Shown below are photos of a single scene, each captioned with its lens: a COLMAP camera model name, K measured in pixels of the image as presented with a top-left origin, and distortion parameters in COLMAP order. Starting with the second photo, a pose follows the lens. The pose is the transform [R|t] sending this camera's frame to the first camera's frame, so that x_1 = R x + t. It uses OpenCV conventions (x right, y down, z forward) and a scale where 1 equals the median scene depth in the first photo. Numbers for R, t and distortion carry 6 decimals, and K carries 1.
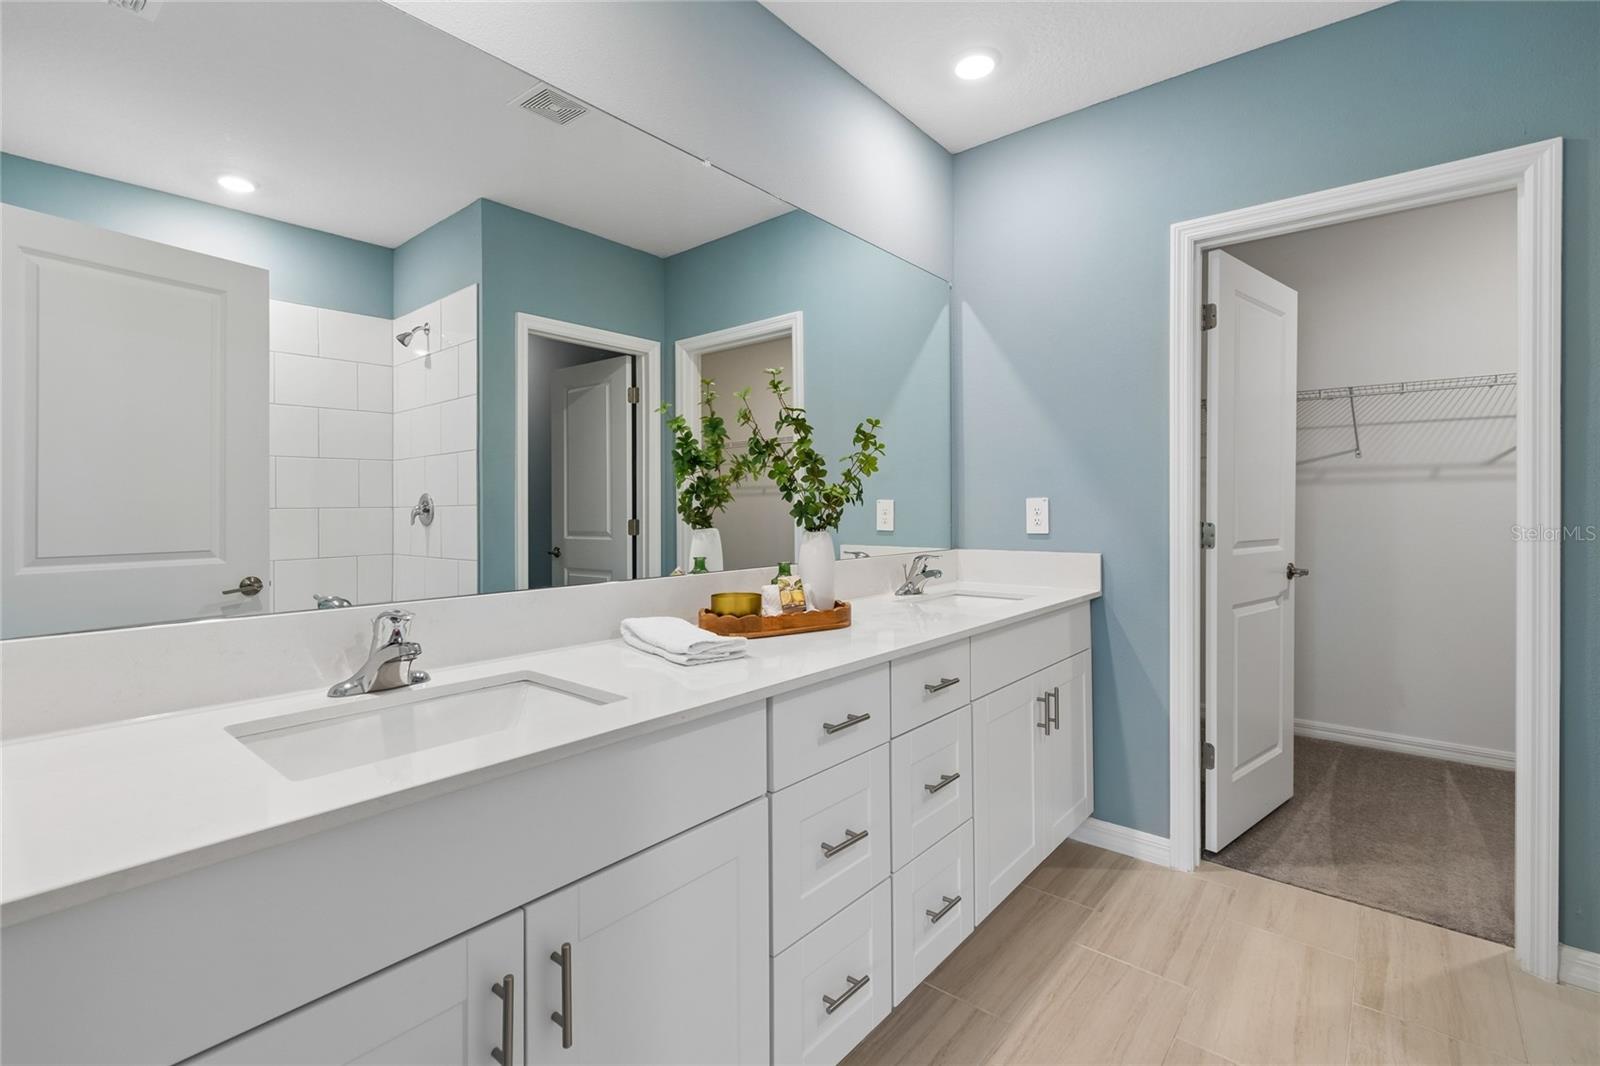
lens RADIAL K [[717.7, 0, 809.2], [0, 717.7, 511.2], [0, 0, 1]] dist [-0.005365, -0.000849]
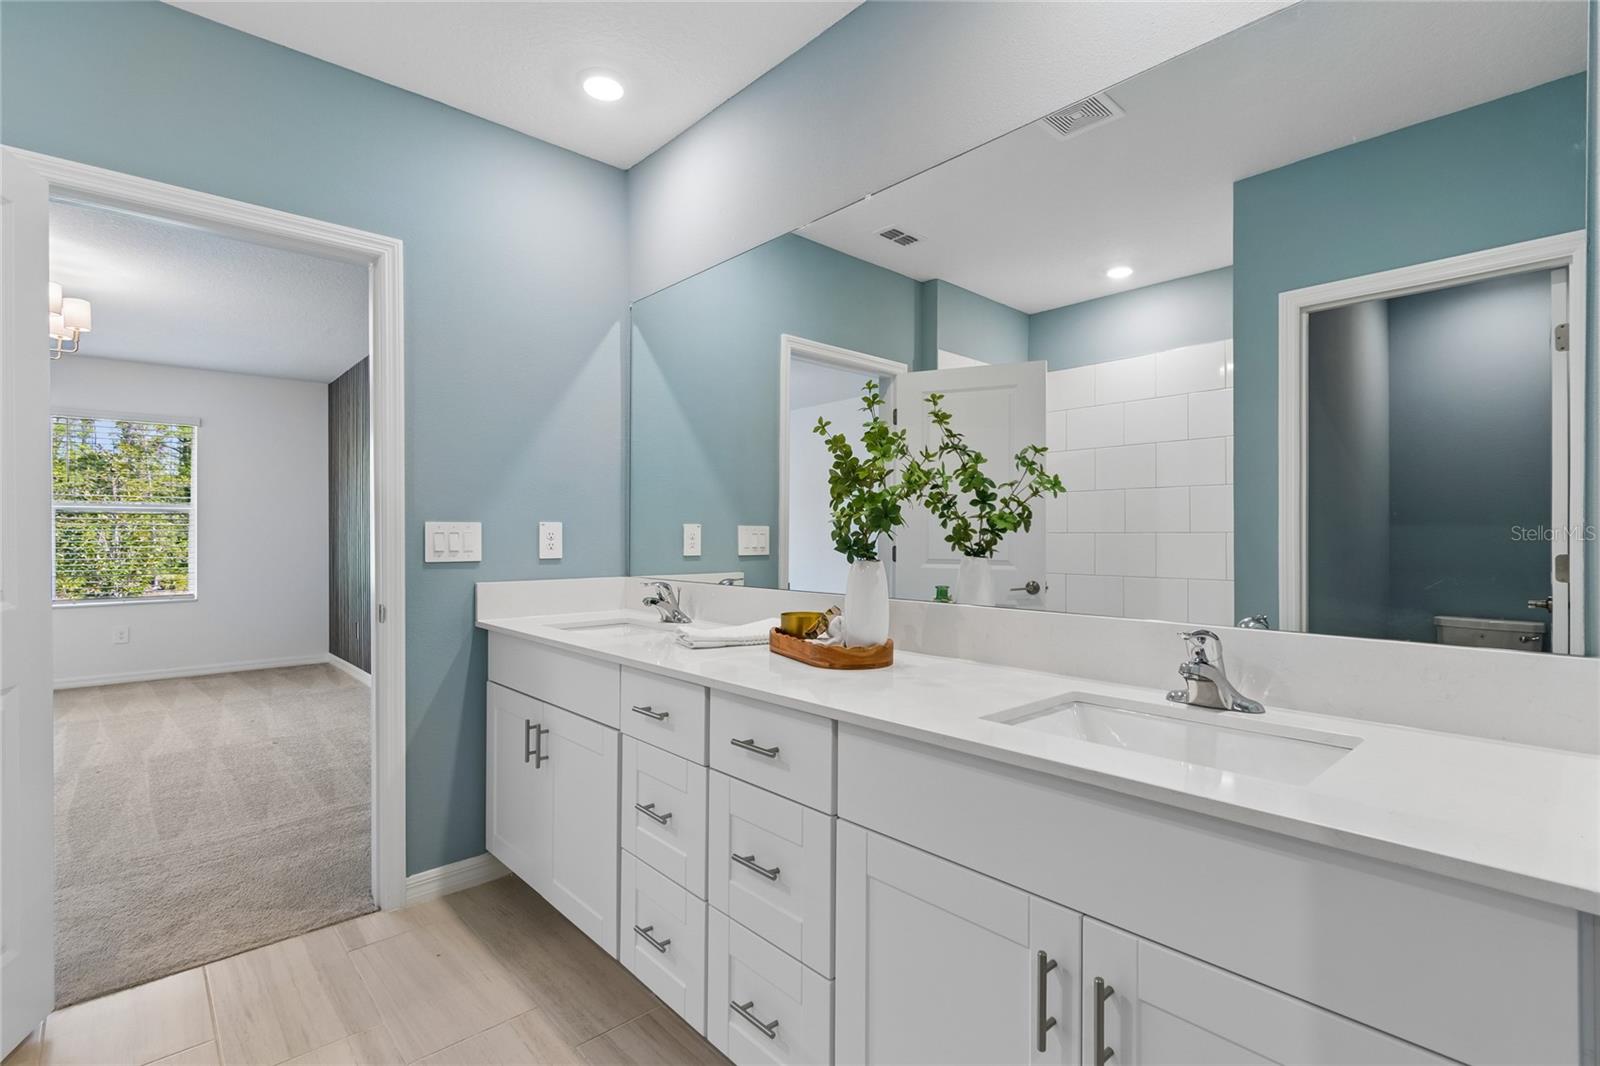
lens RADIAL K [[717.7, 0, 806.7], [0, 717.7, 536.1], [0, 0, 1]] dist [-0.005365, -0.000849]
pose [[-0.114543, 0.011249, -0.993355, 0.800063], [-0.003958, 0.999923, 0.011780, -0.009737], [0.993410, 0.005281, -0.114490, 0.925033]]
